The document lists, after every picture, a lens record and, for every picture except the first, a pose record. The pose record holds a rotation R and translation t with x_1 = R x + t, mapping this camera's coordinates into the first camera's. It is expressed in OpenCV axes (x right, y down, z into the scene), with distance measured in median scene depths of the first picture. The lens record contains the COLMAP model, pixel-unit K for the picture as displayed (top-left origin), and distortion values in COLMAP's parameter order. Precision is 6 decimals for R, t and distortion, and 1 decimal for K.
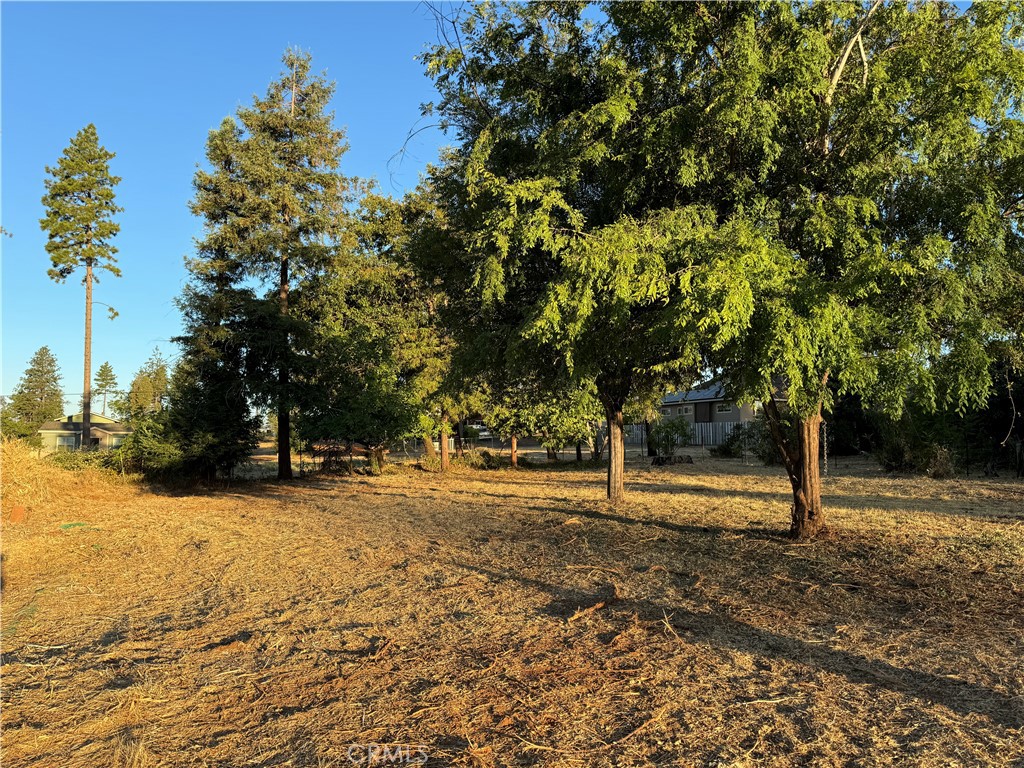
lens RADIAL K [[722.2, 0, 512.0], [0, 722.2, 384.0], [0, 0, 1]] dist [-0.004852, -0.003875]
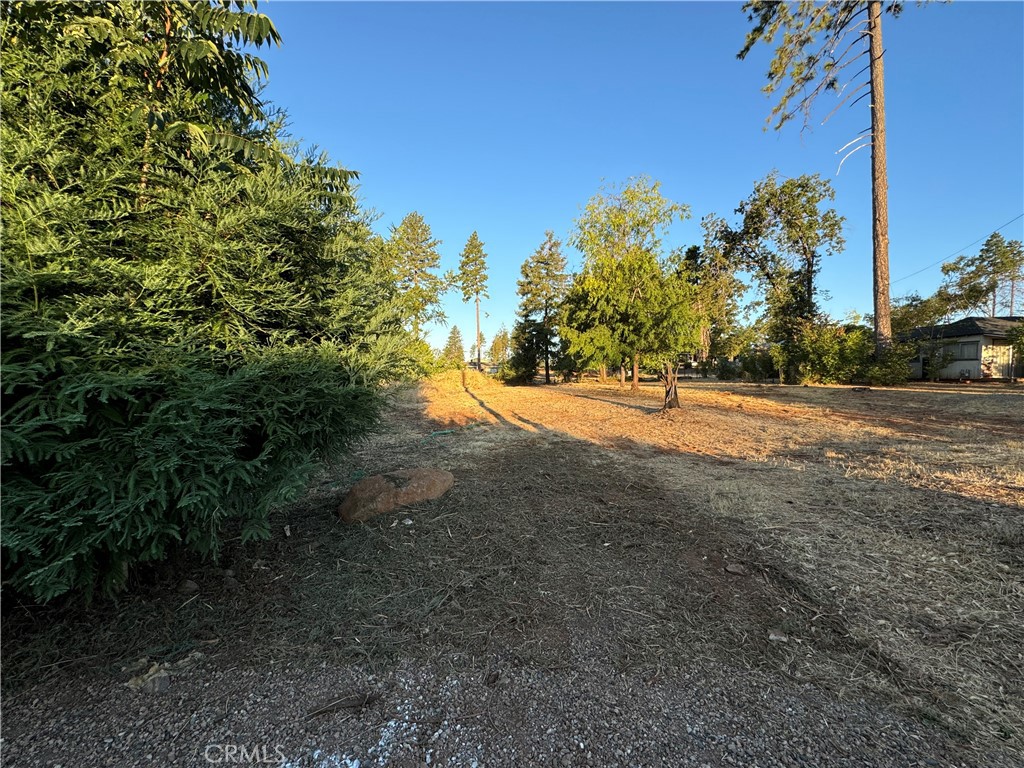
lens RADIAL K [[411.3, 0, 512.0], [0, 411.3, 384.0], [0, 0, 1]] dist [-0.000019, -0.000002]
pose [[0.905726, 0.015929, -0.423564, 0.247423], [0.032203, 0.993819, 0.106236, -0.045455], [0.422639, -0.109861, 0.899615, -0.537559]]
